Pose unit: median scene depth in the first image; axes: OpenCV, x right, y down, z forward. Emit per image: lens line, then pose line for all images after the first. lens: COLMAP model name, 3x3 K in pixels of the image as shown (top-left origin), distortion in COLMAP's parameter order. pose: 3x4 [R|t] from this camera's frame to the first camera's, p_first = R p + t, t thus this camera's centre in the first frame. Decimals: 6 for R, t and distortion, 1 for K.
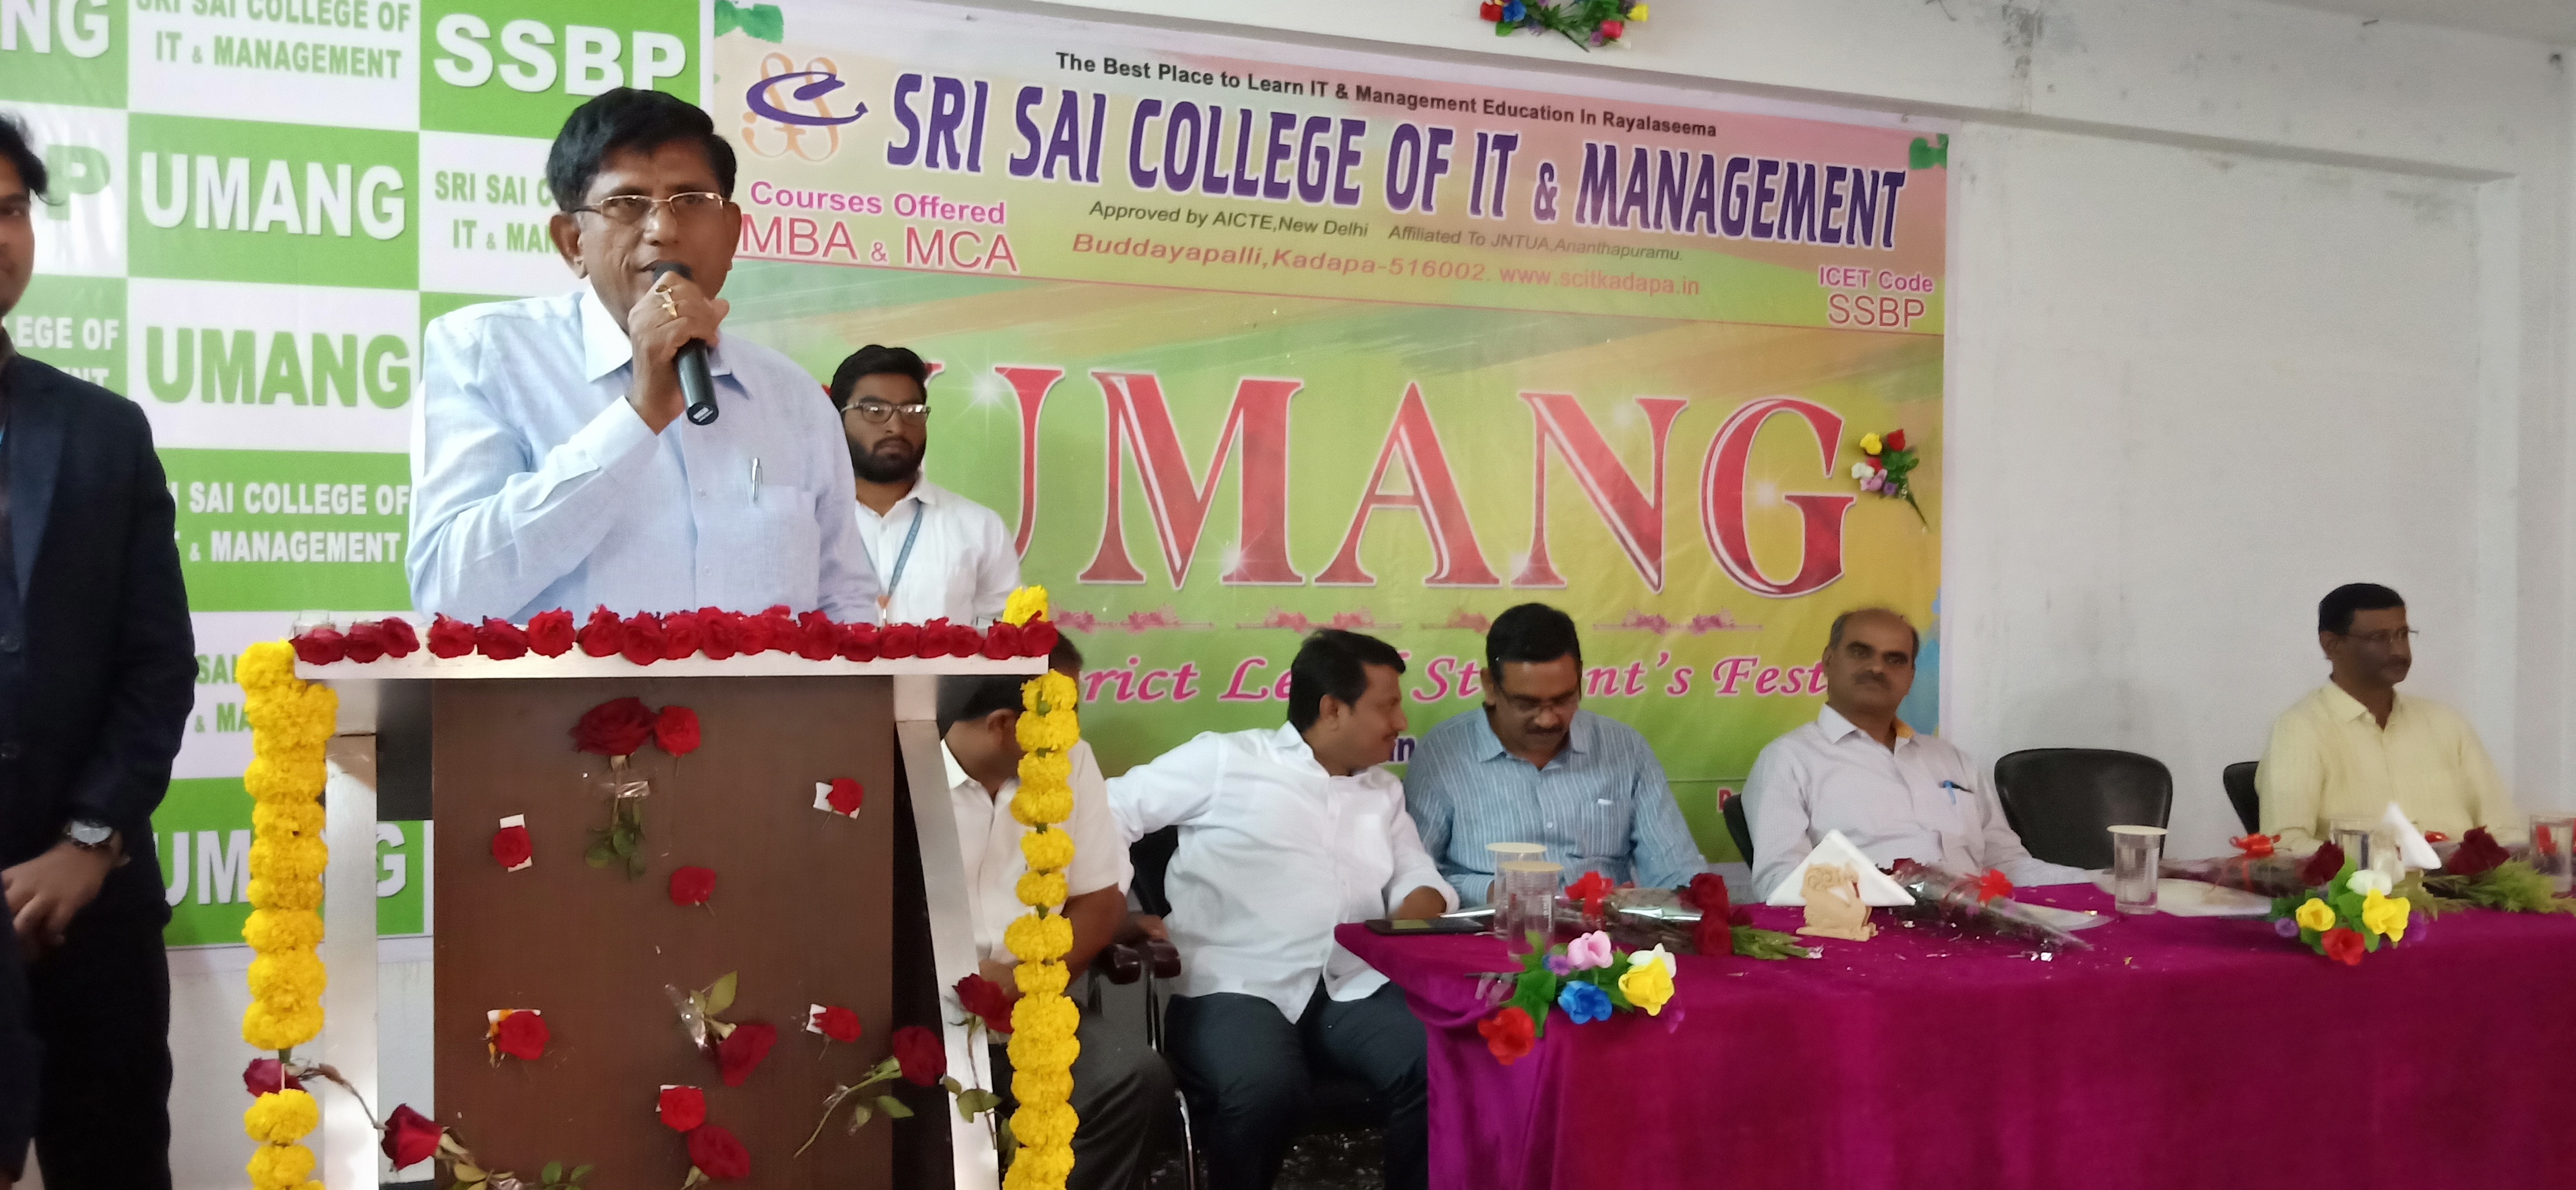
lens RADIAL K [[2014.8, 0, 1286.3], [0, 2014.8, 613.0], [0, 0, 1]] dist [0.081654, -0.173654]
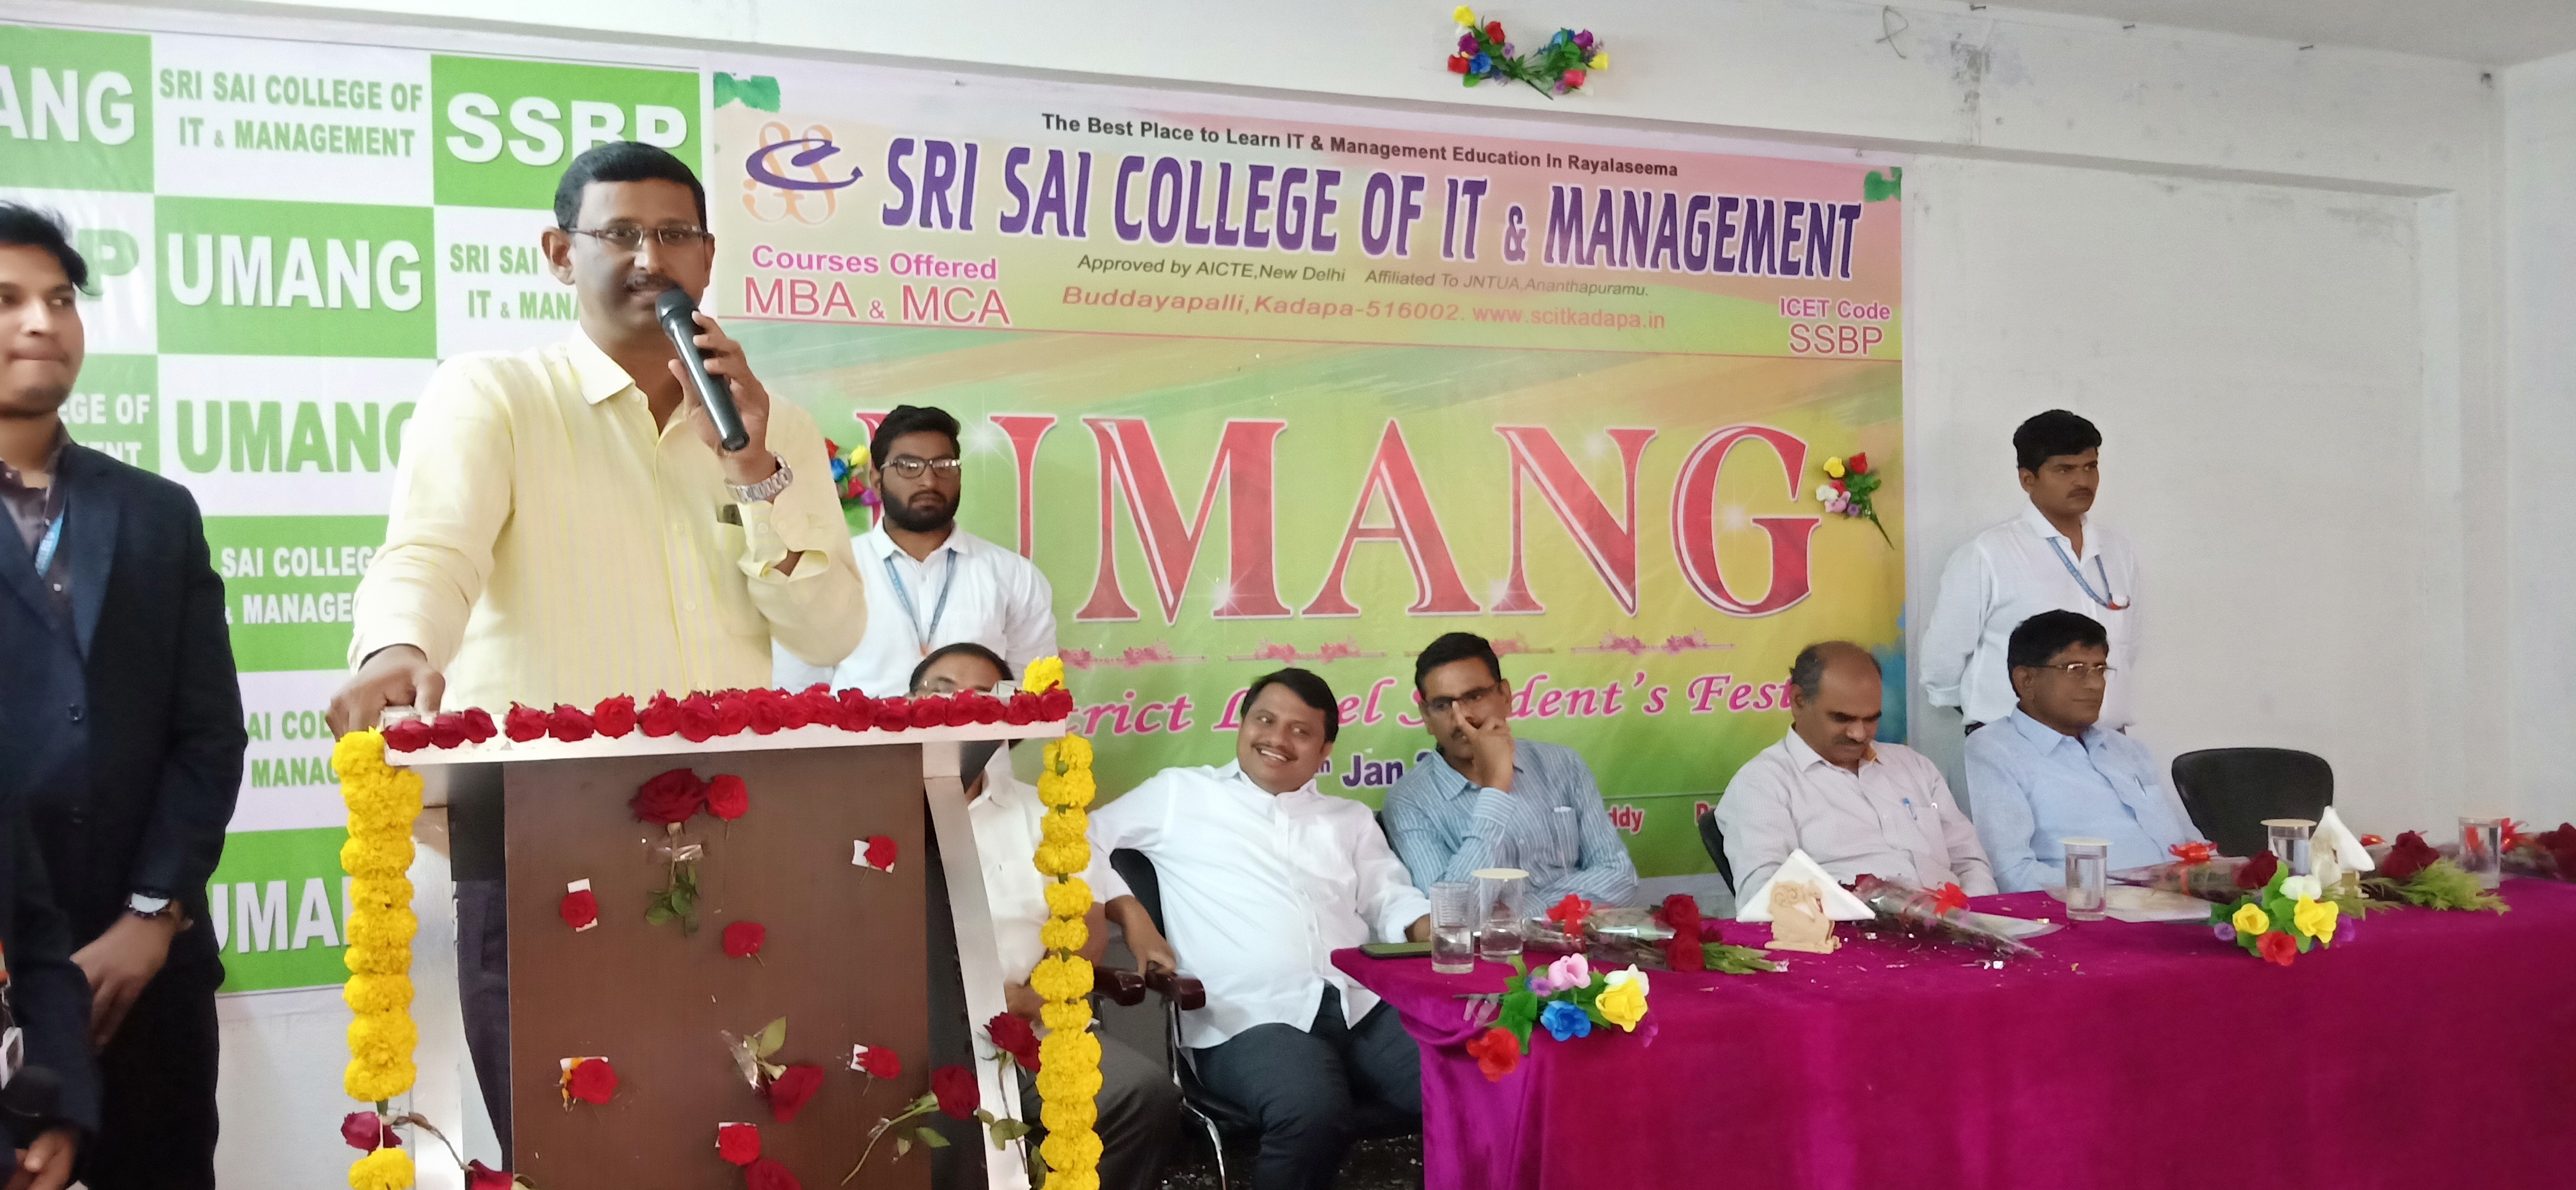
lens RADIAL K [[2014.8, 0, 1289.6], [0, 2014.8, 603.3], [0, 0, 1]] dist [0.081654, -0.173654]
pose [[0.999683, -0.023488, 0.009108, -0.001746], [0.023578, 0.999673, -0.009887, -0.011200], [-0.008873, 0.010099, 0.999910, -0.037950]]
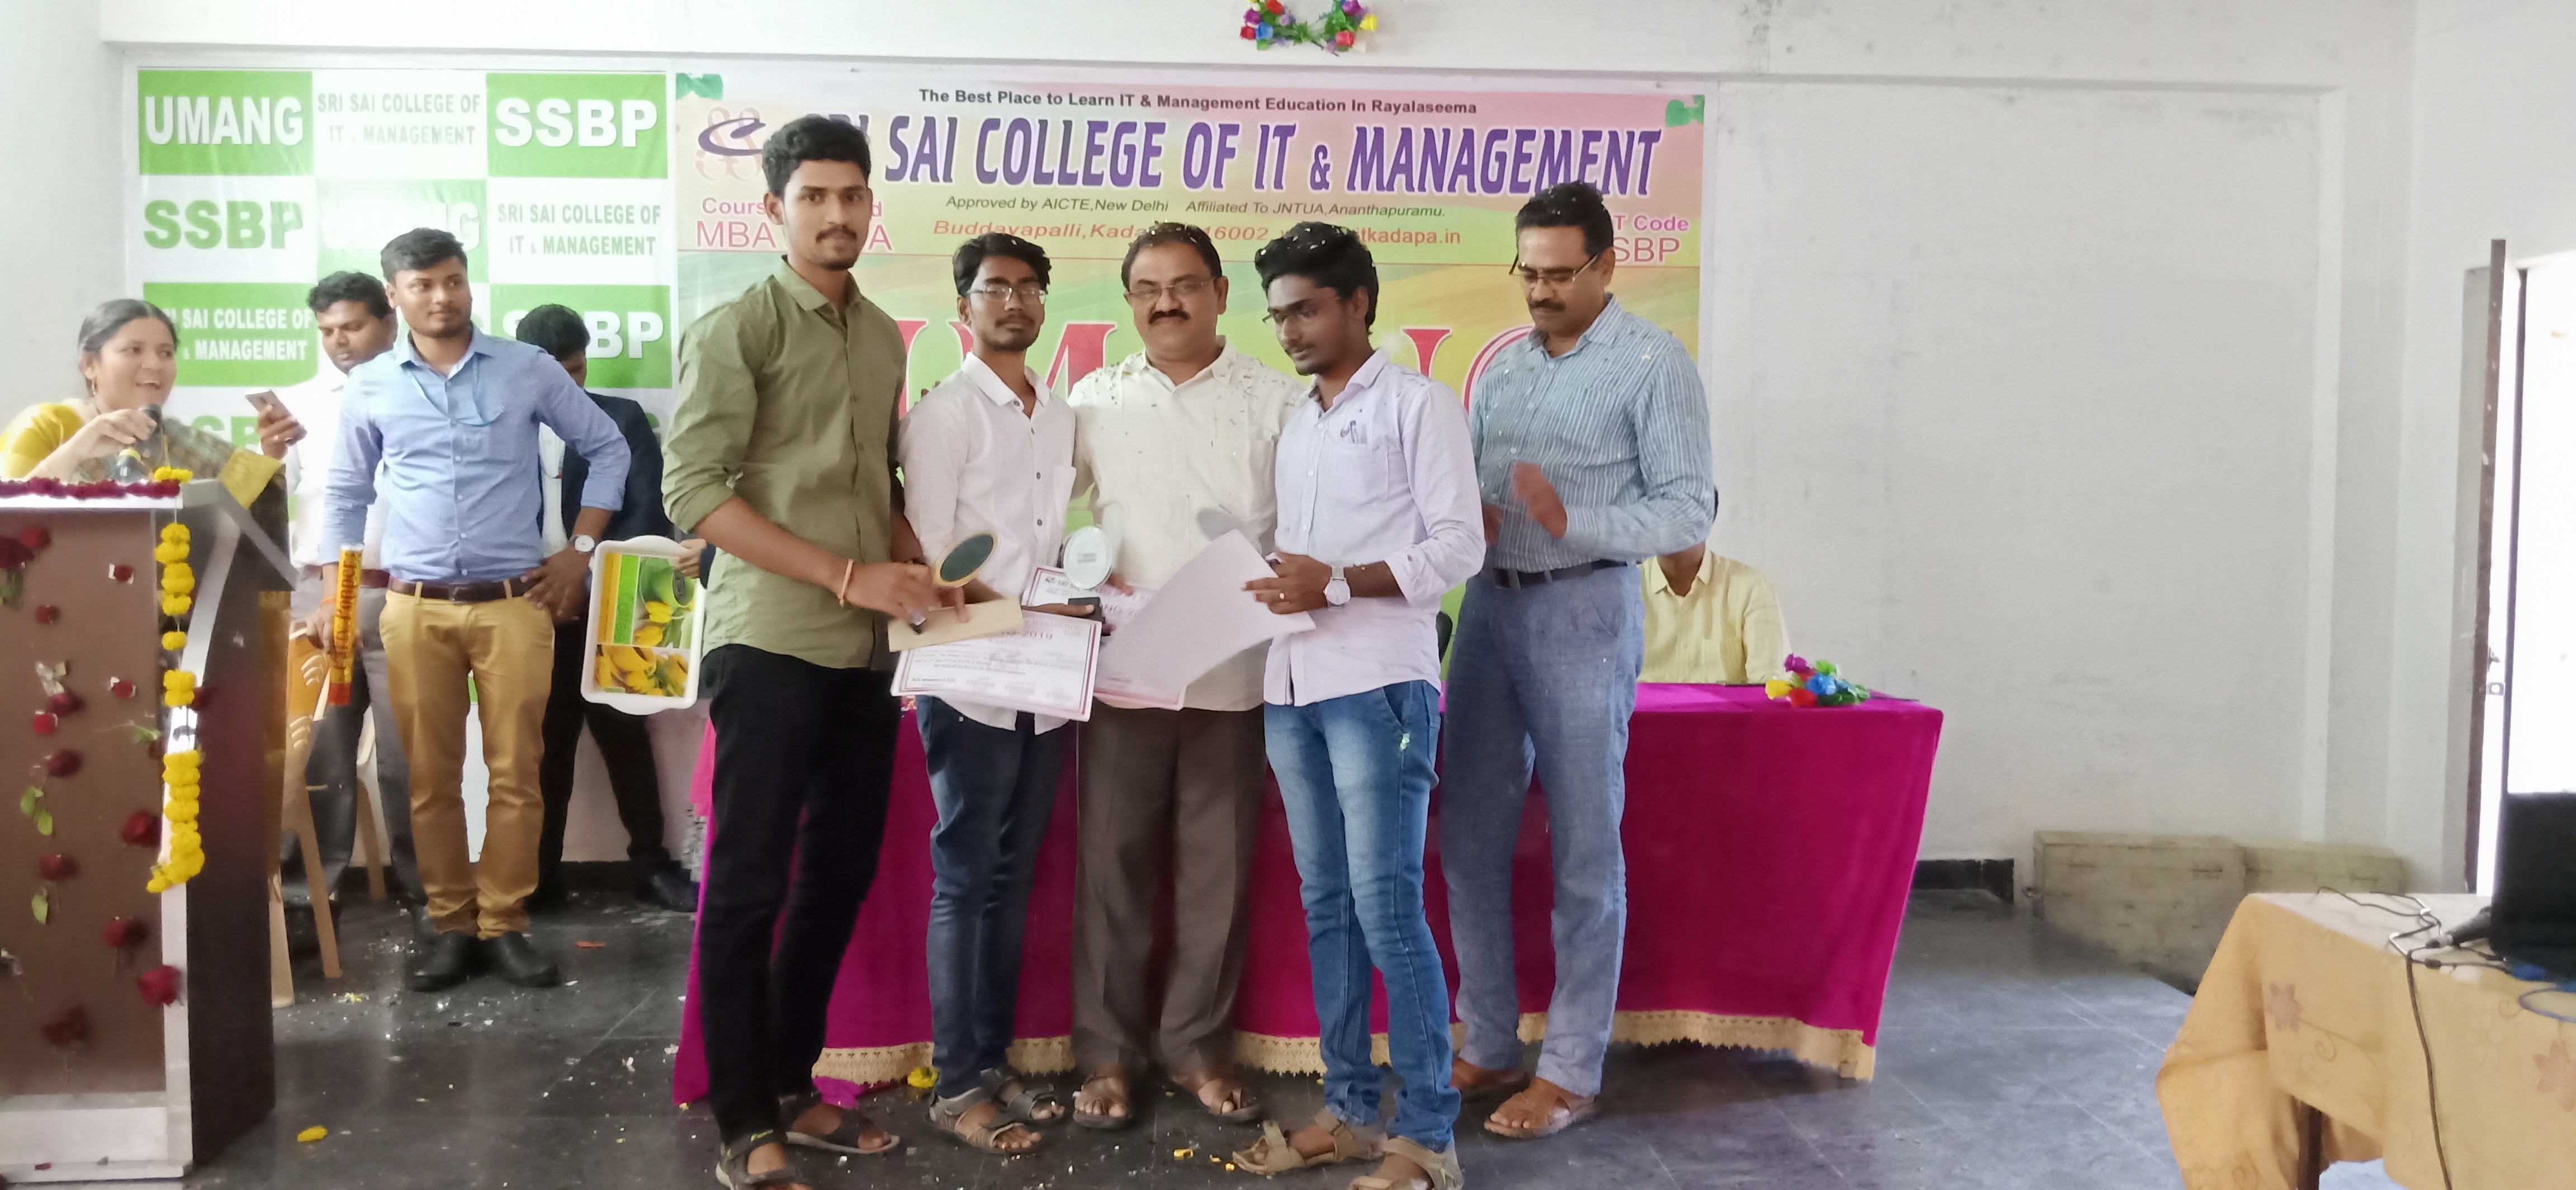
lens RADIAL K [[2014.8, 0, 1271.9], [0, 2014.8, 611.1], [0, 0, 1]] dist [0.081654, -0.173654]
pose [[0.950836, 0.015201, -0.309322, 0.522444], [-0.003785, 0.999290, 0.037475, 0.023742], [0.309672, -0.034462, 0.950219, -0.236438]]
